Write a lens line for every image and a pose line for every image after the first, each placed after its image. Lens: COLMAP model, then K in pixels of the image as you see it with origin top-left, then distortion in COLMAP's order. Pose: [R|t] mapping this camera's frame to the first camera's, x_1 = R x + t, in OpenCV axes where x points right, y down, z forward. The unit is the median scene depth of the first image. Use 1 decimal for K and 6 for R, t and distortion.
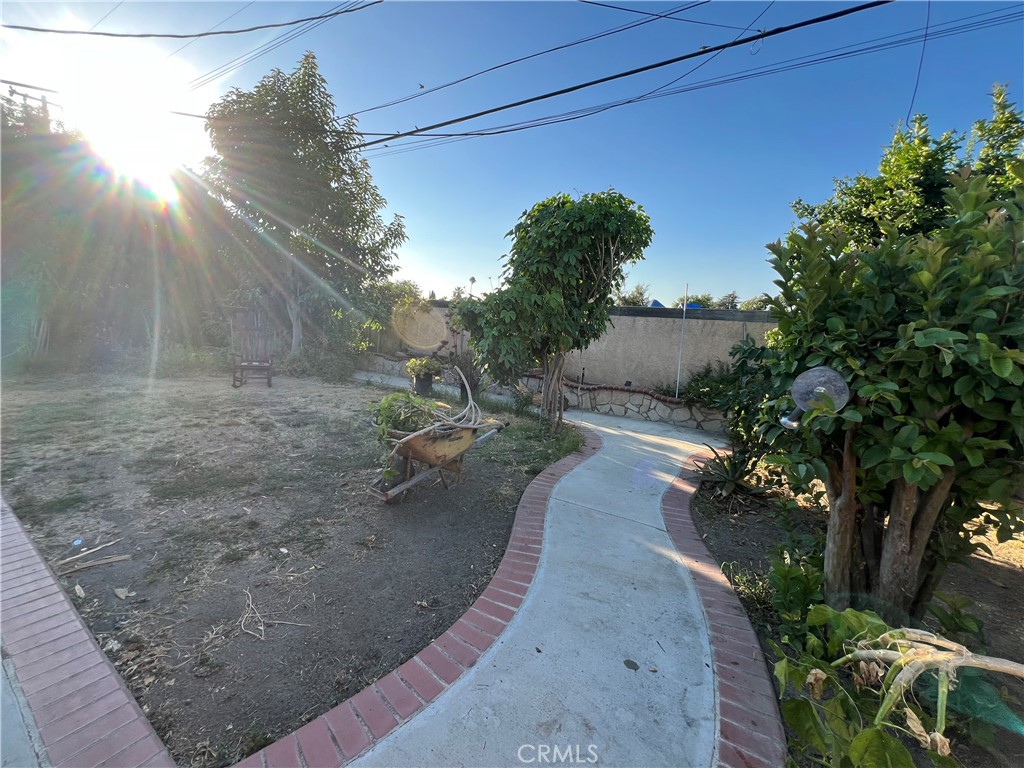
lens RADIAL K [[411.5, 0, 511.3], [0, 411.5, 384.9], [0, 0, 1]] dist [-0.004441, 0.002851]
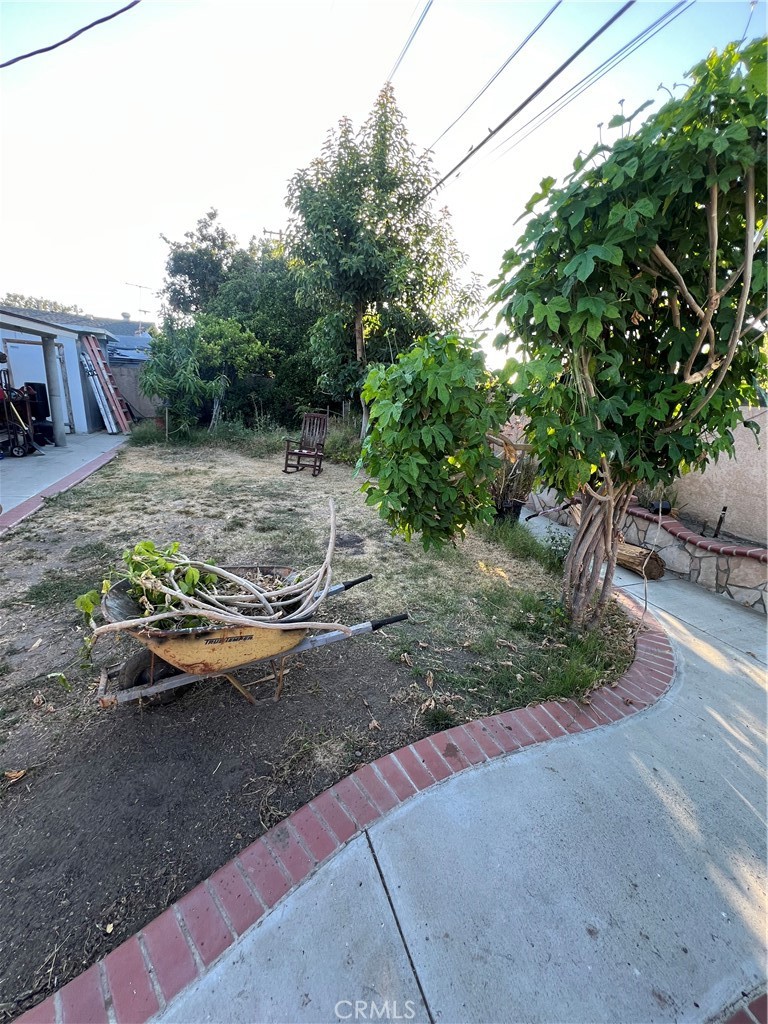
lens RADIAL K [[411.5, 0, 388.8], [0, 411.5, 510.3], [0, 0, 1]] dist [-0.004441, 0.002851]
pose [[0.793046, 0.164854, -0.586431, 0.156401], [-0.110459, 0.985642, 0.127702, -0.063363], [0.599064, -0.036497, 0.799869, 0.329420]]
